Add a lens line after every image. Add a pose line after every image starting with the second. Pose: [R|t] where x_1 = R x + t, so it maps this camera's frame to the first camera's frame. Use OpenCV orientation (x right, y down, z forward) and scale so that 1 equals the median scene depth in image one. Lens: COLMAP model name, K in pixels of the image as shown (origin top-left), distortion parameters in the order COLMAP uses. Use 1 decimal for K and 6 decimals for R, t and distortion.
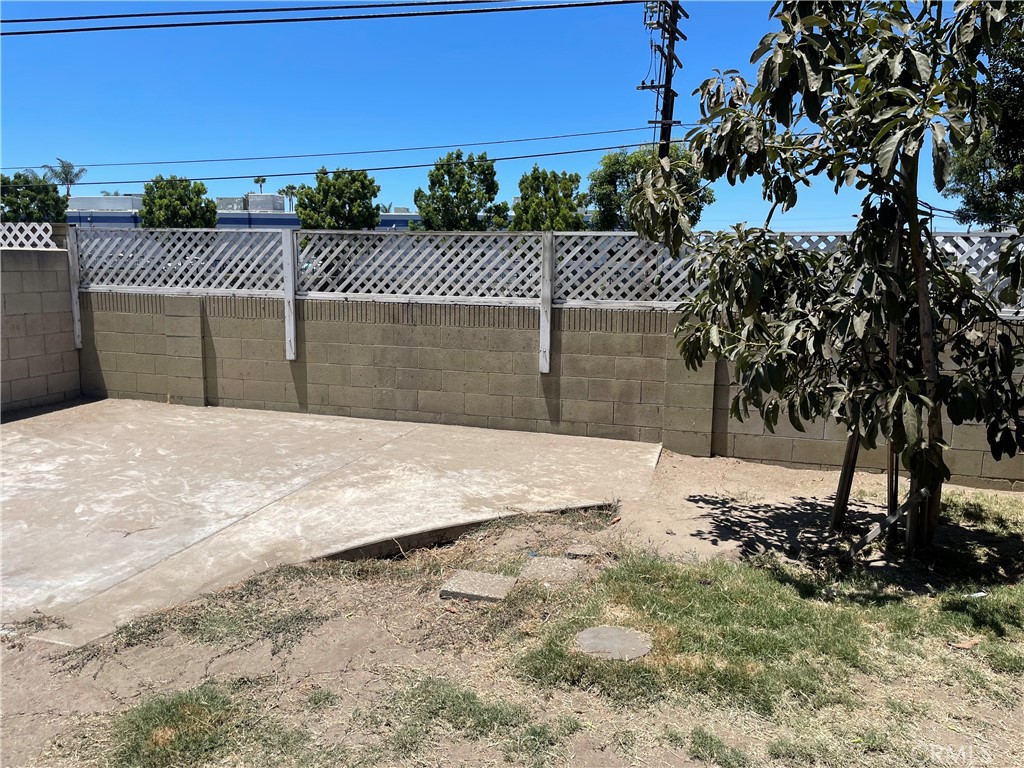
lens RADIAL K [[774.9, 0, 515.5], [0, 774.9, 387.6], [0, 0, 1]] dist [0.108330, -0.147525]
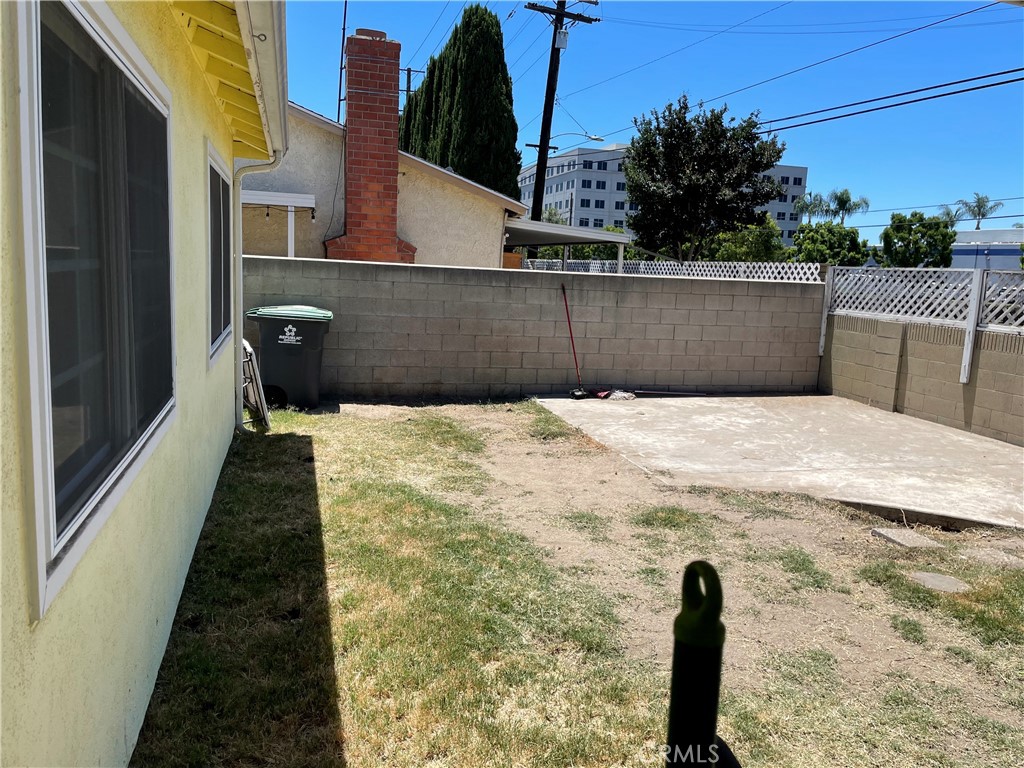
lens RADIAL K [[774.9, 0, 515.5], [0, 774.9, 387.6], [0, 0, 1]] dist [0.108330, -0.147525]
pose [[0.512383, 0.141343, -0.847045, 0.533741], [-0.174683, 0.982894, 0.058345, 0.027623], [0.840803, 0.118070, 0.528309, -0.231573]]
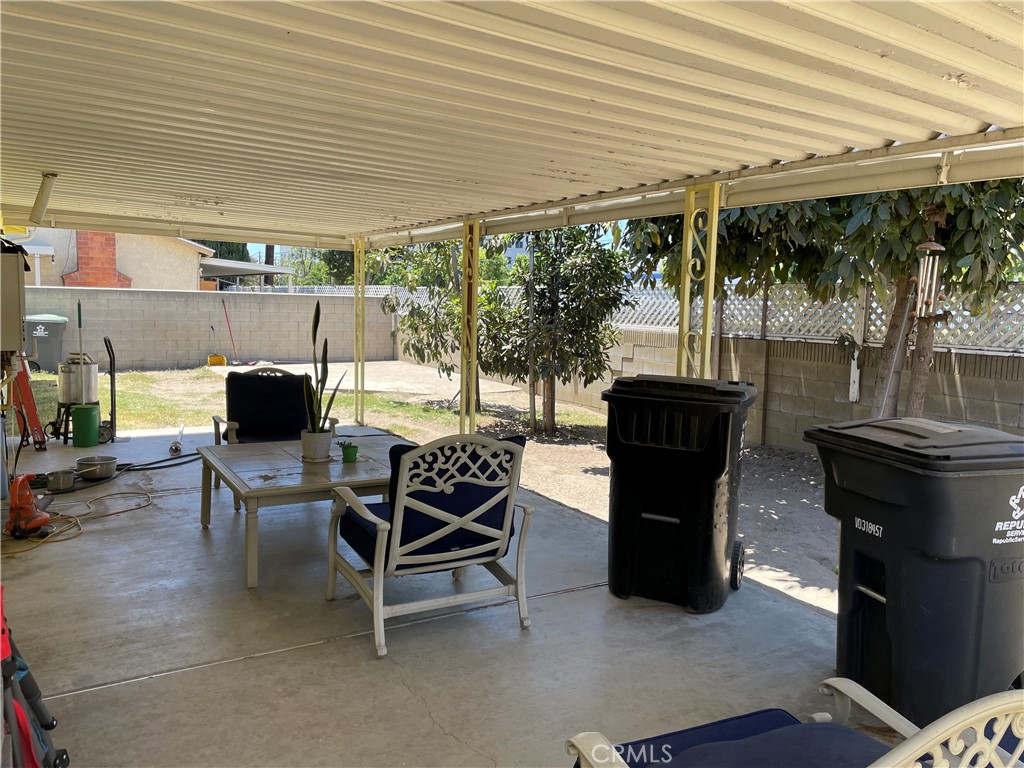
lens RADIAL K [[774.9, 0, 515.5], [0, 774.9, 387.6], [0, 0, 1]] dist [0.108330, -0.147525]
pose [[0.722844, 0.078061, -0.686588, 2.095832], [-0.120411, 0.992627, -0.013914, 0.133531], [0.680439, 0.092730, 0.726914, -0.663132]]
